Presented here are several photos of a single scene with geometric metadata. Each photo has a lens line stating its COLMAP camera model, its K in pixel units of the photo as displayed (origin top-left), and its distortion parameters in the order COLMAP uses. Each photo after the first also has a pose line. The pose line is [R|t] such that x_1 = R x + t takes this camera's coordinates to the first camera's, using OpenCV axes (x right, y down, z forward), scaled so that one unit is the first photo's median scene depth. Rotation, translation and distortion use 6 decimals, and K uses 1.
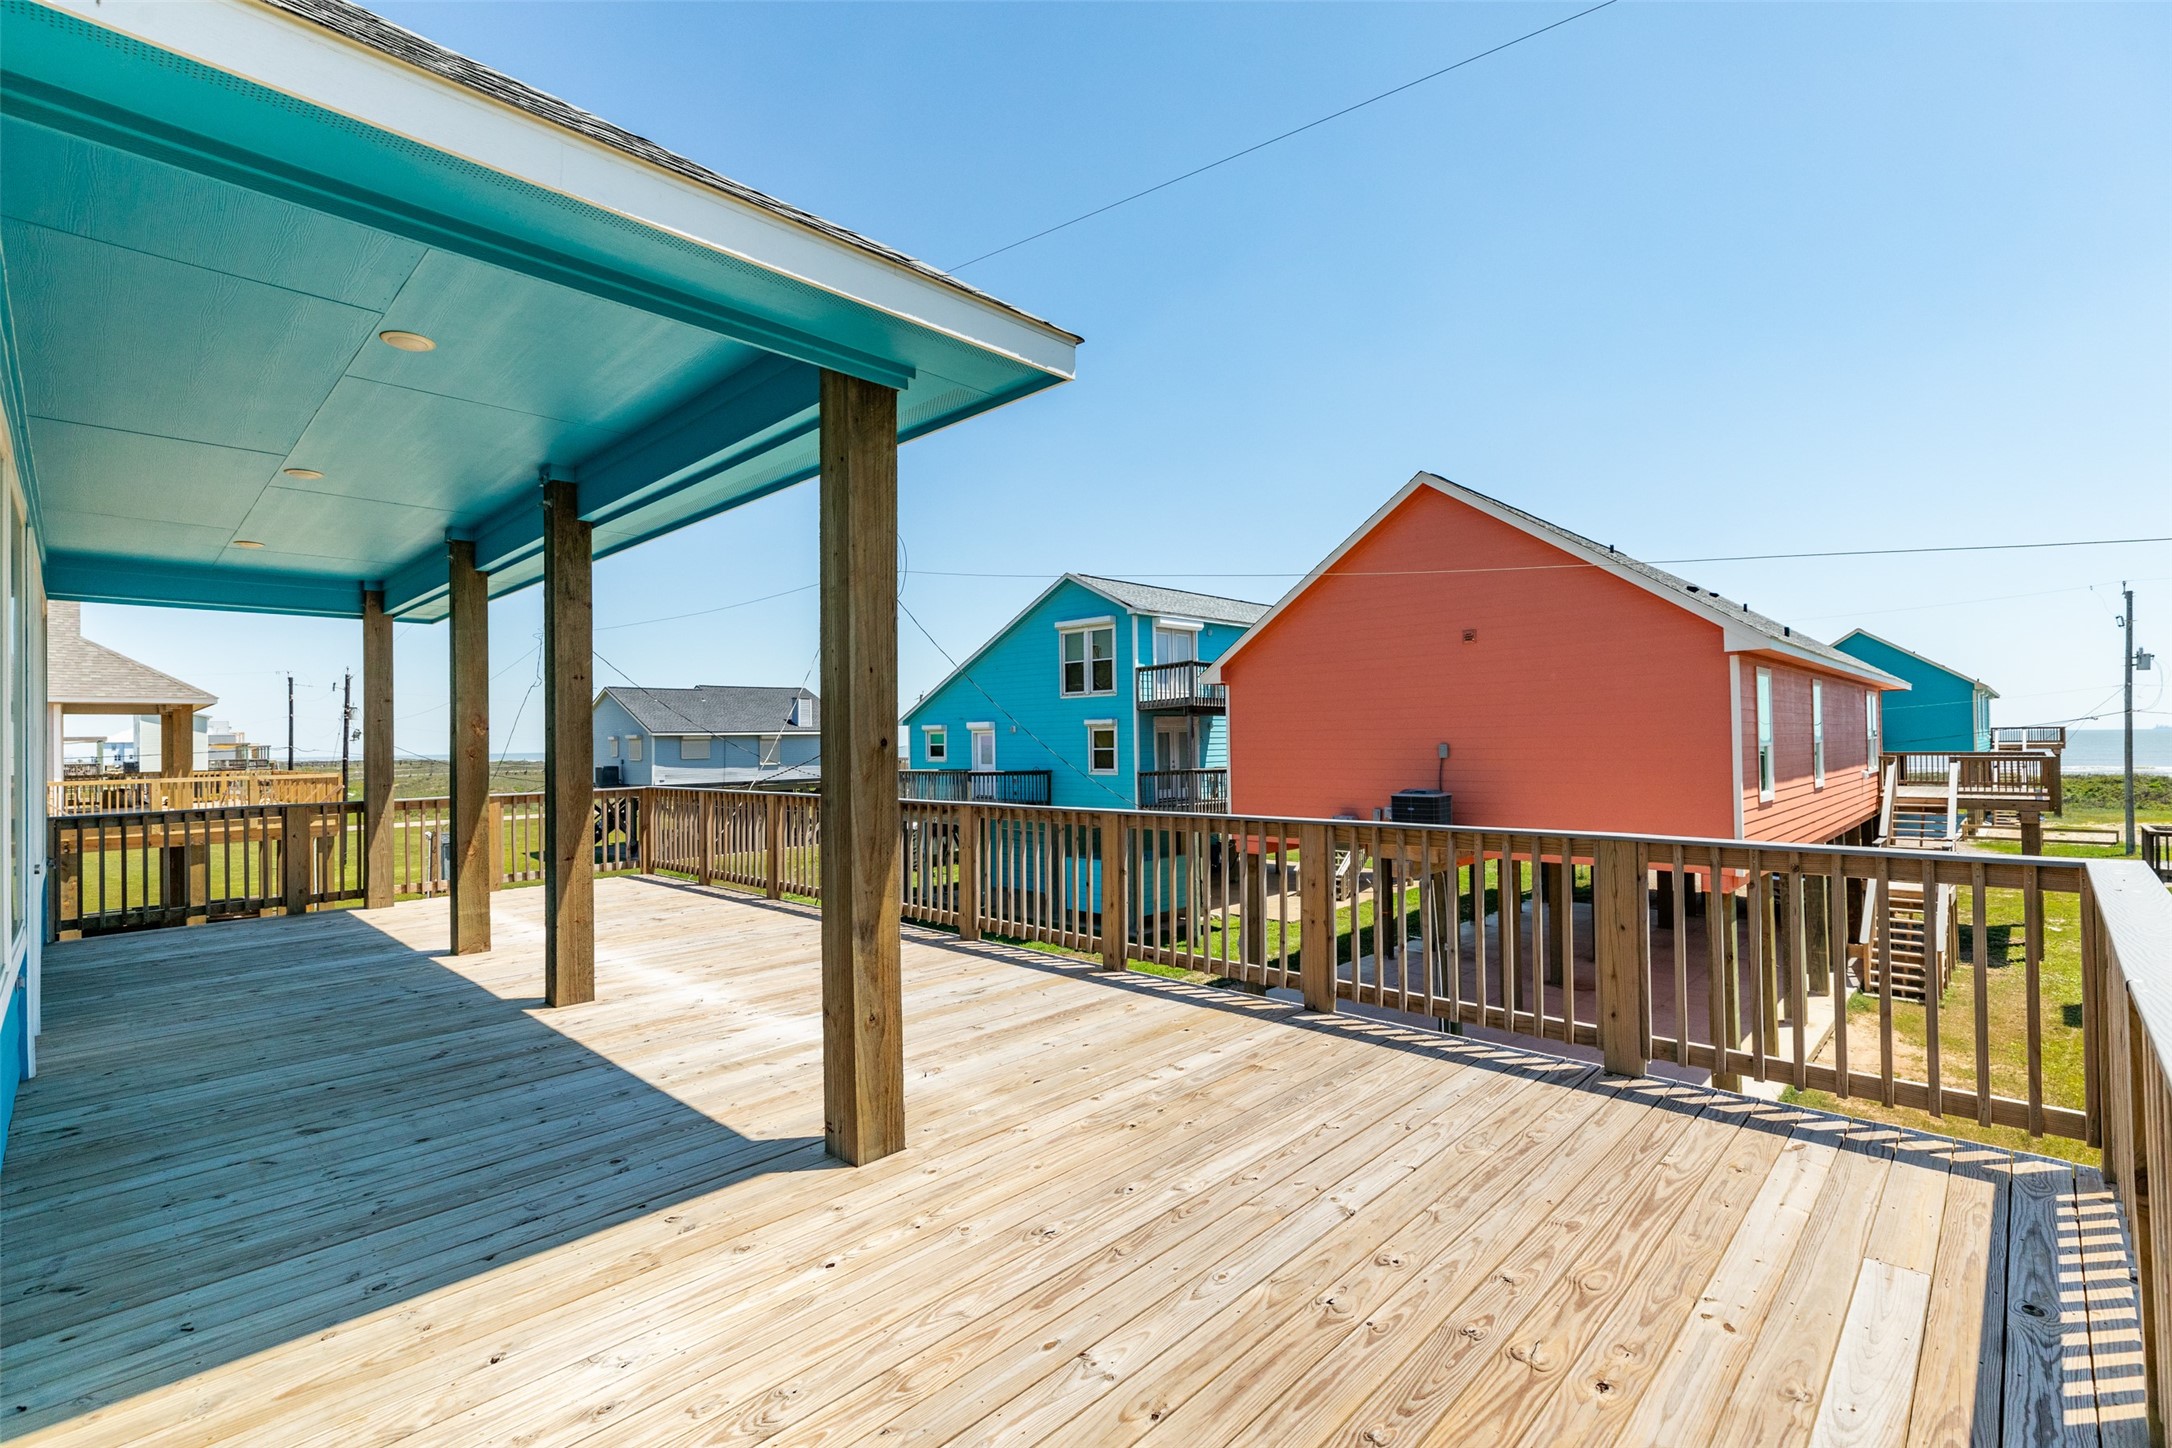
lens RADIAL K [[981.9, 0, 1085.3], [0, 981.9, 726.0], [0, 0, 1]] dist [0.003167, 0.000292]
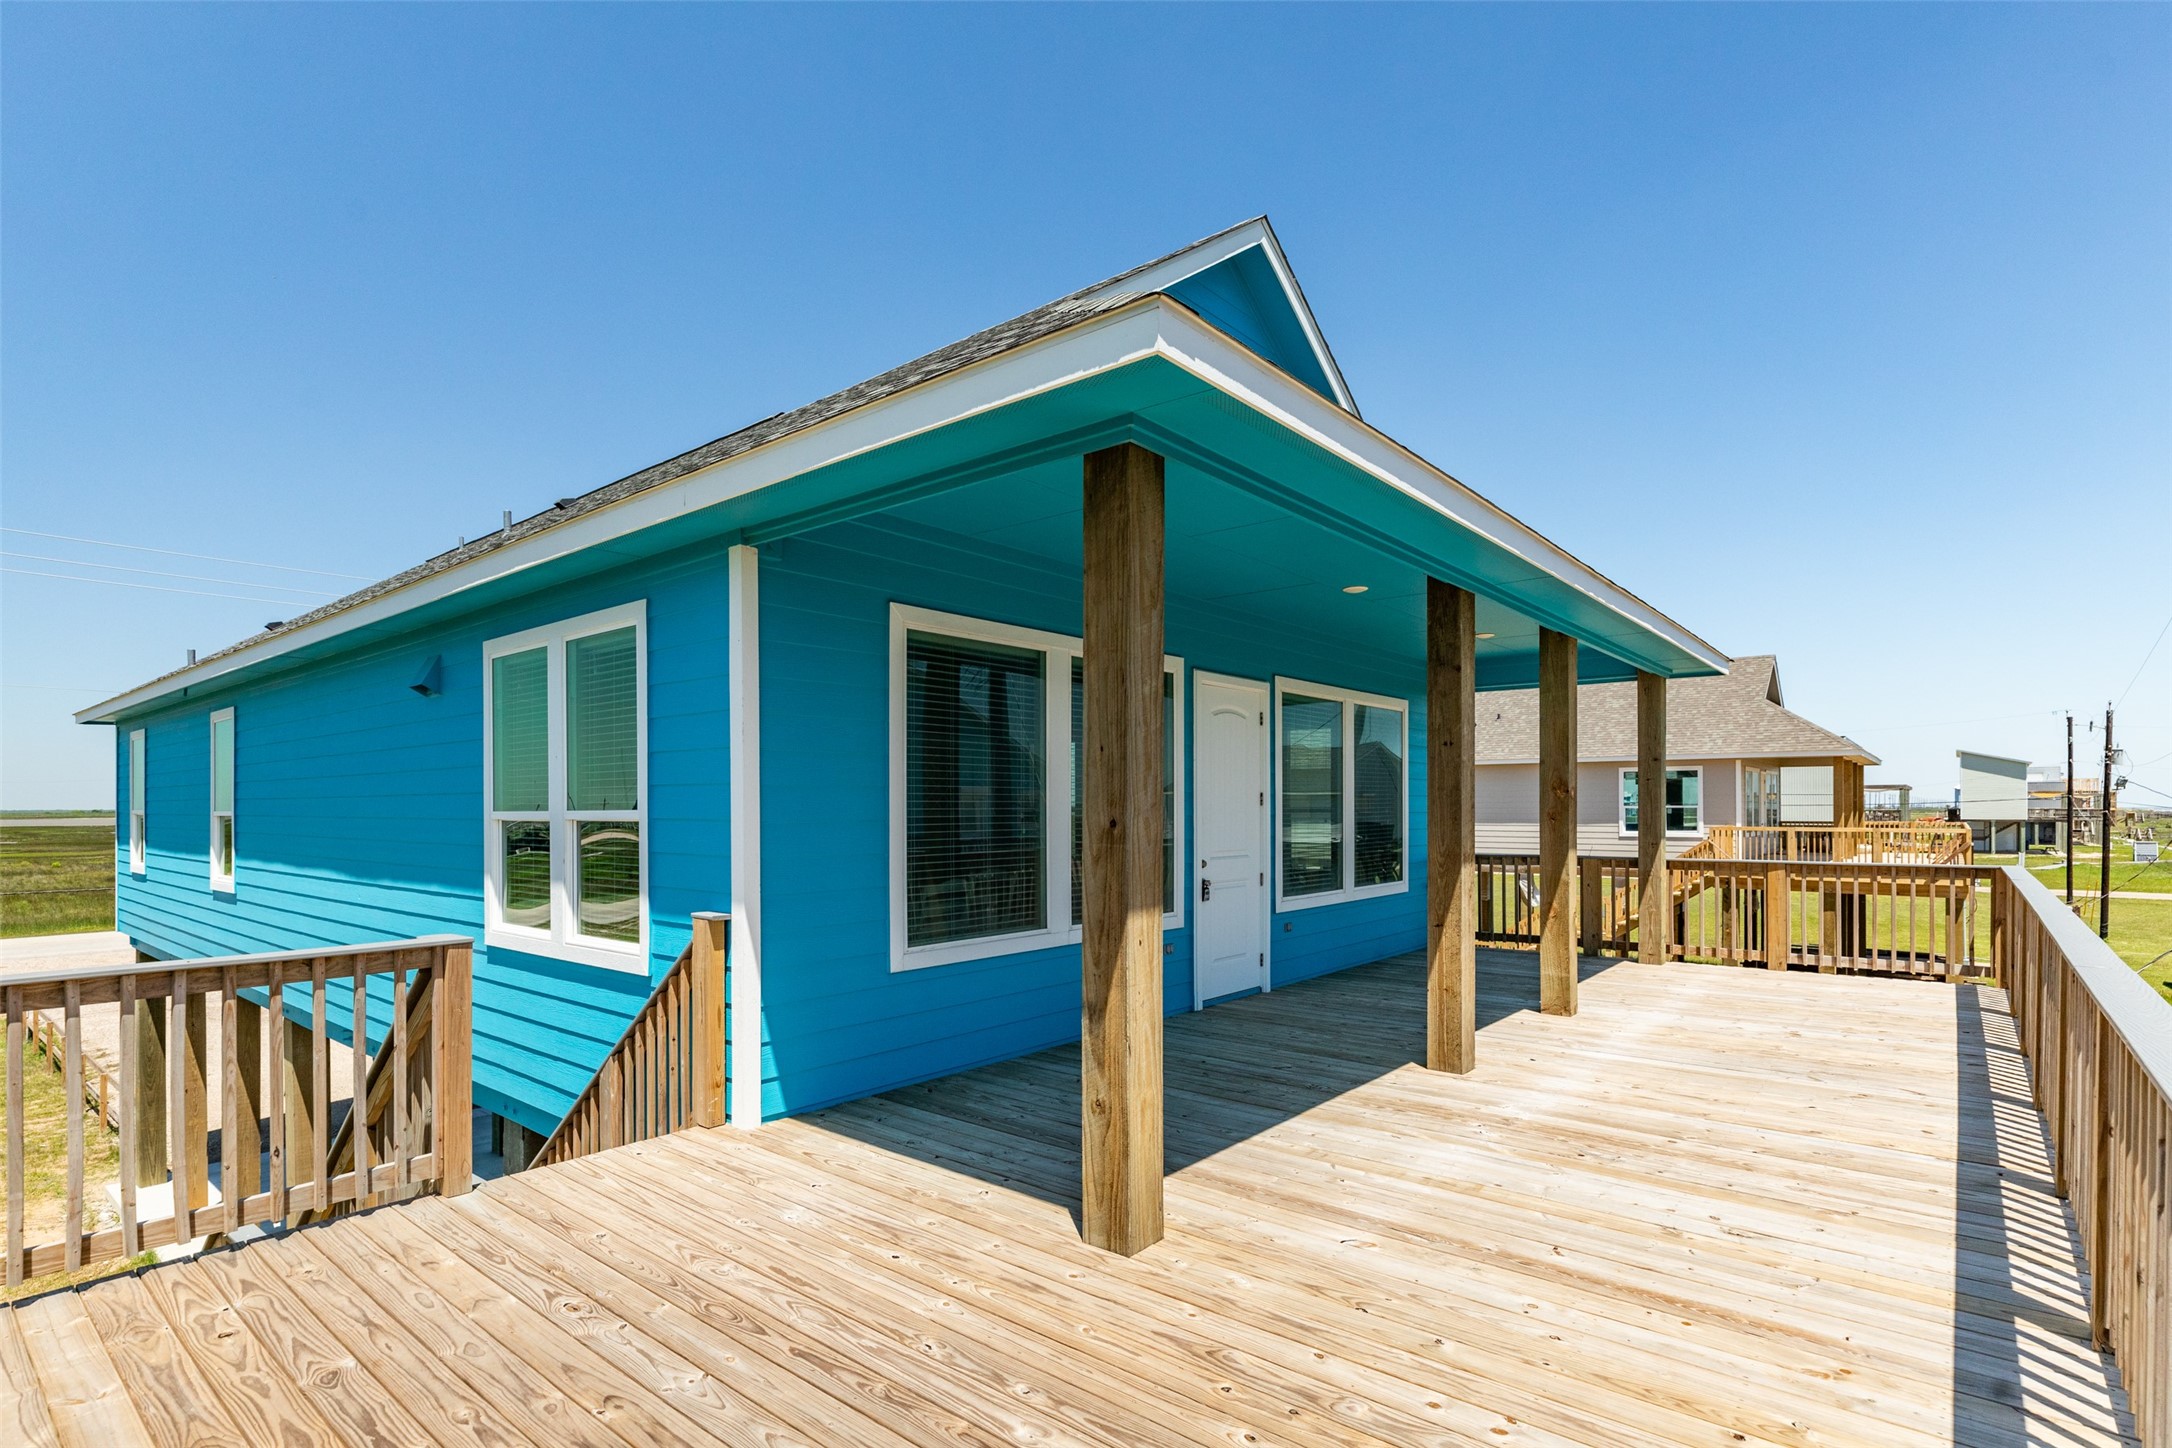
lens RADIAL K [[1043.8, 0, 1092.2], [0, 1043.8, 804.1], [0, 0, 1]] dist [-0.005605, -0.000188]
pose [[0.086188, 0.017314, -0.996128, 0.572249], [0.013839, 0.999732, 0.018574, -0.014974], [0.996183, -0.015386, 0.085925, 0.636312]]
